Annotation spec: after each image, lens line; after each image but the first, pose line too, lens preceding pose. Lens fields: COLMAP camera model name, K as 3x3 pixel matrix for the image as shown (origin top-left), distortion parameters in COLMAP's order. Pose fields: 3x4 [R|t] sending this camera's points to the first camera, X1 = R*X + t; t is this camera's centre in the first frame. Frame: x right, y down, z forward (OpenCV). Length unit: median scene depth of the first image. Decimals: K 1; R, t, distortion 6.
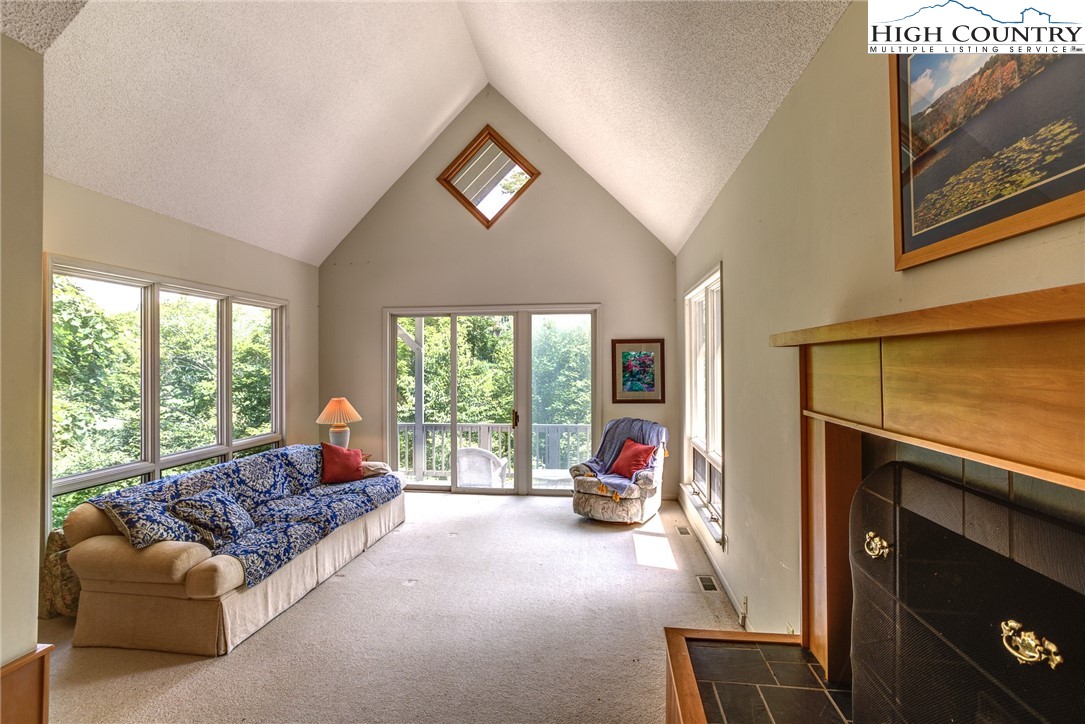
lens RADIAL K [[523.4, 0, 540.5], [0, 523.4, 354.0], [0, 0, 1]] dist [-0.071389, 0.035686]
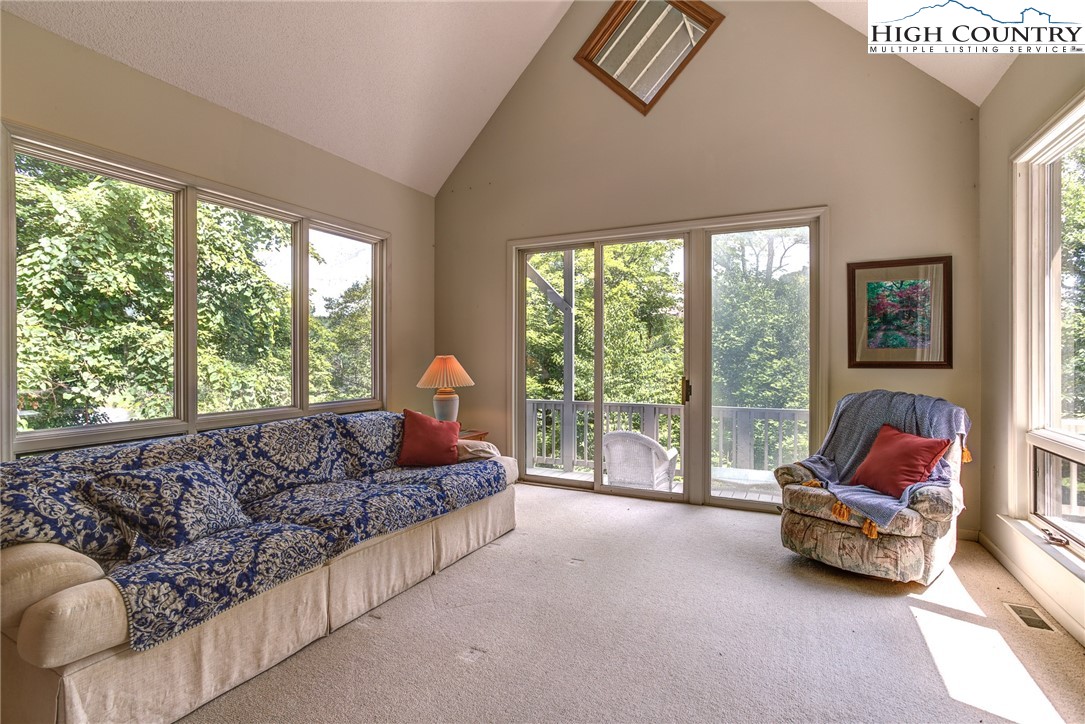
lens RADIAL K [[527.1, 0, 542.3], [0, 527.1, 352.3], [0, 0, 1]] dist [-0.073411, 0.044260]
pose [[0.943252, 0.005946, -0.332025, 0.001083], [-0.001776, 0.999916, 0.012862, 0.084619], [0.332073, -0.011543, 0.943183, 0.384279]]
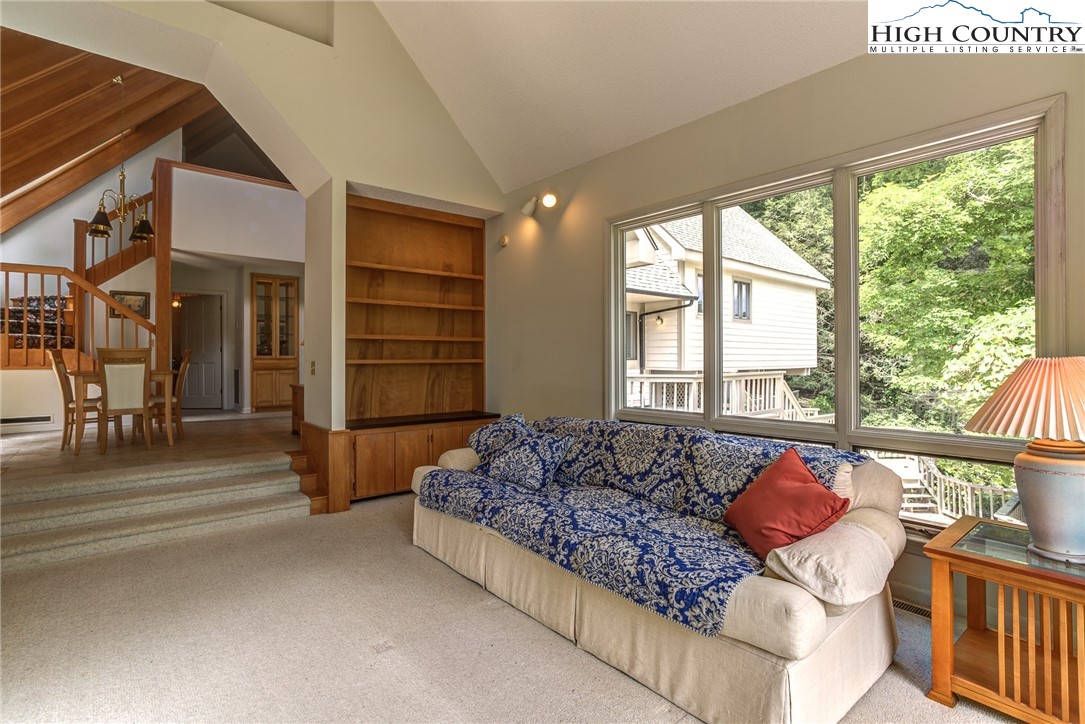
lens RADIAL K [[523.4, 0, 540.5], [0, 523.4, 354.0], [0, 0, 1]] dist [-0.071389, 0.035686]
pose [[-0.672297, 0.002304, -0.740278, 0.039884], [0.017954, 0.999752, -0.013195, 0.097736], [0.740064, -0.022162, -0.672172, 1.172194]]
